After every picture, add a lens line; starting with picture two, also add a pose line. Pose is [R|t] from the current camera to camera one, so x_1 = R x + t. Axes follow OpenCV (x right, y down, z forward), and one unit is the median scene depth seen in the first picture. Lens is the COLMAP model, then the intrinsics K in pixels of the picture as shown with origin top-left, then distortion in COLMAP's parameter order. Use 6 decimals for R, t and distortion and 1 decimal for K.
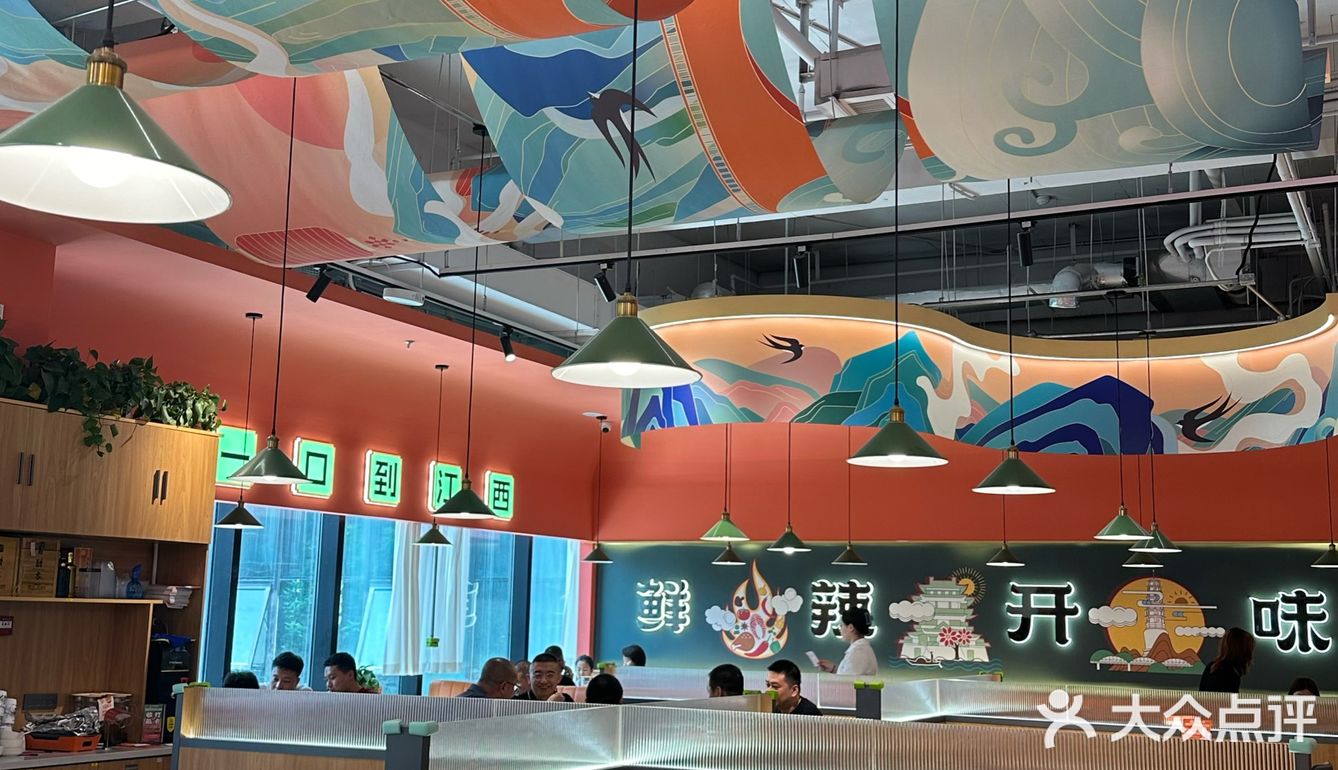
lens RADIAL K [[1449.6, 0, 669.0], [0, 1449.6, 385.0], [0, 0, 1]] dist [0.241520, -0.587248]
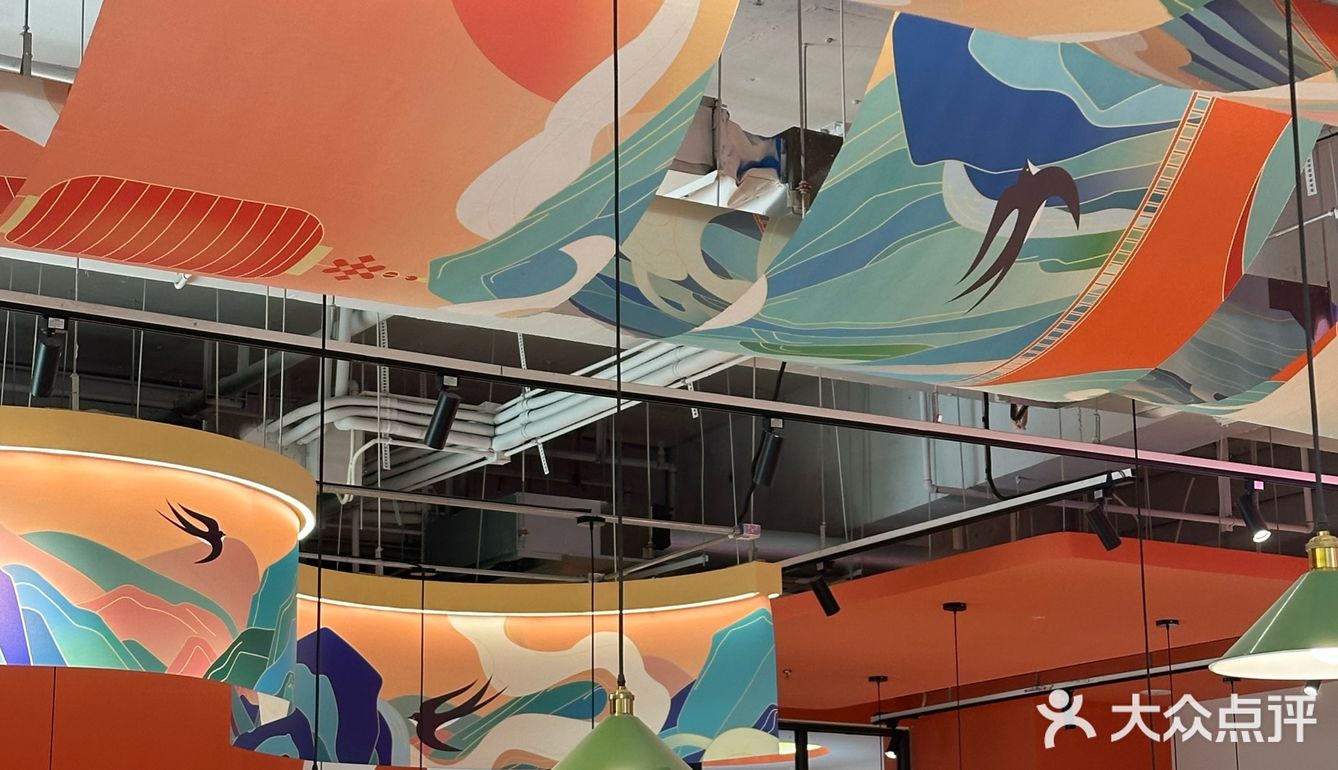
lens RADIAL K [[2674.4, 0, 669.0], [0, 2674.4, 385.0], [0, 0, 1]] dist [0.024192, 0.079935]
pose [[0.534024, 0.178227, 0.826471, -0.634774], [-0.117271, 0.983694, -0.136357, 0.033251], [-0.837297, -0.024103, 0.546217, 0.334254]]
